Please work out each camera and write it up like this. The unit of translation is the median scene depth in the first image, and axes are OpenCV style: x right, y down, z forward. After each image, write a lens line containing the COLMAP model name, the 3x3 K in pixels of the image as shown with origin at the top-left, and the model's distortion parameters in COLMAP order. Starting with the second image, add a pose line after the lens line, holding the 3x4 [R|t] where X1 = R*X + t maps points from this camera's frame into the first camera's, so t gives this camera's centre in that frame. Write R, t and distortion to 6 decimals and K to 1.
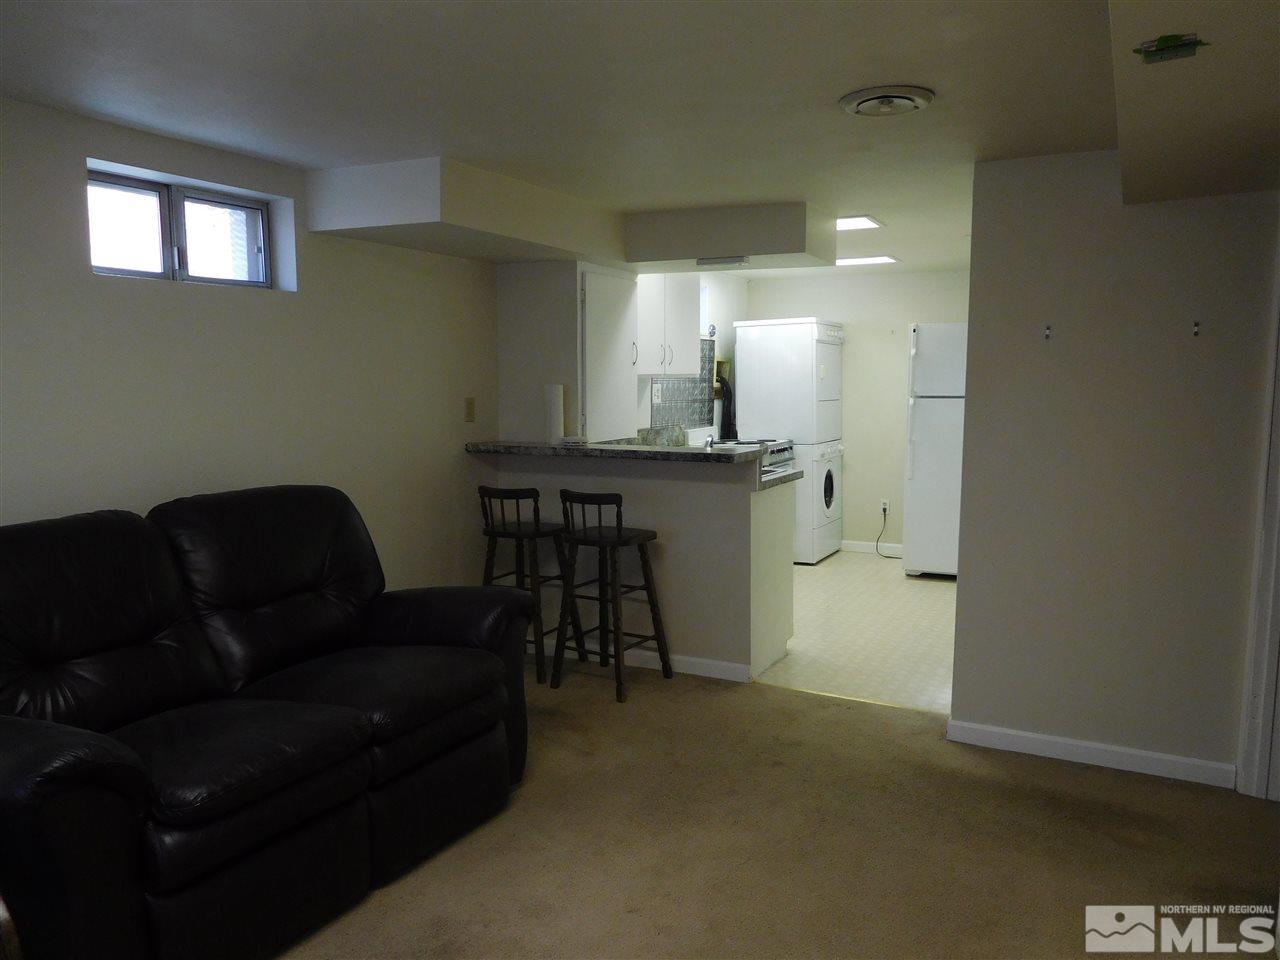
lens RADIAL K [[975.4, 0, 638.0], [0, 975.4, 478.2], [0, 0, 1]] dist [-0.009012, -0.002242]
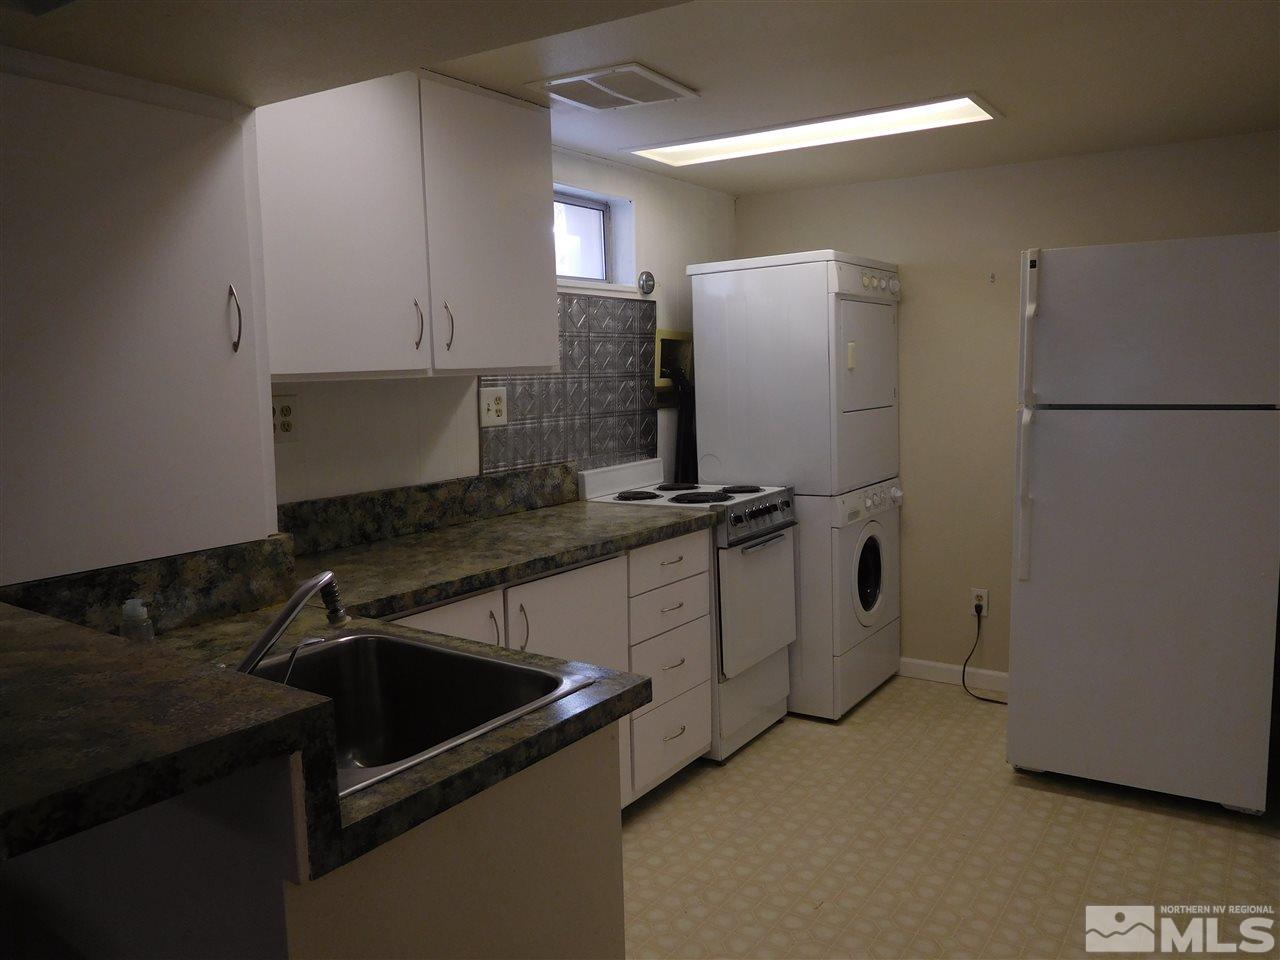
lens RADIAL K [[975.4, 0, 643.3], [0, 975.4, 481.5], [0, 0, 1]] dist [-0.009012, -0.002242]
pose [[0.993513, -0.001884, -0.113702, 0.135846], [0.004024, 0.999819, 0.018599, -0.051460], [0.113646, -0.018936, 0.993341, 0.463142]]
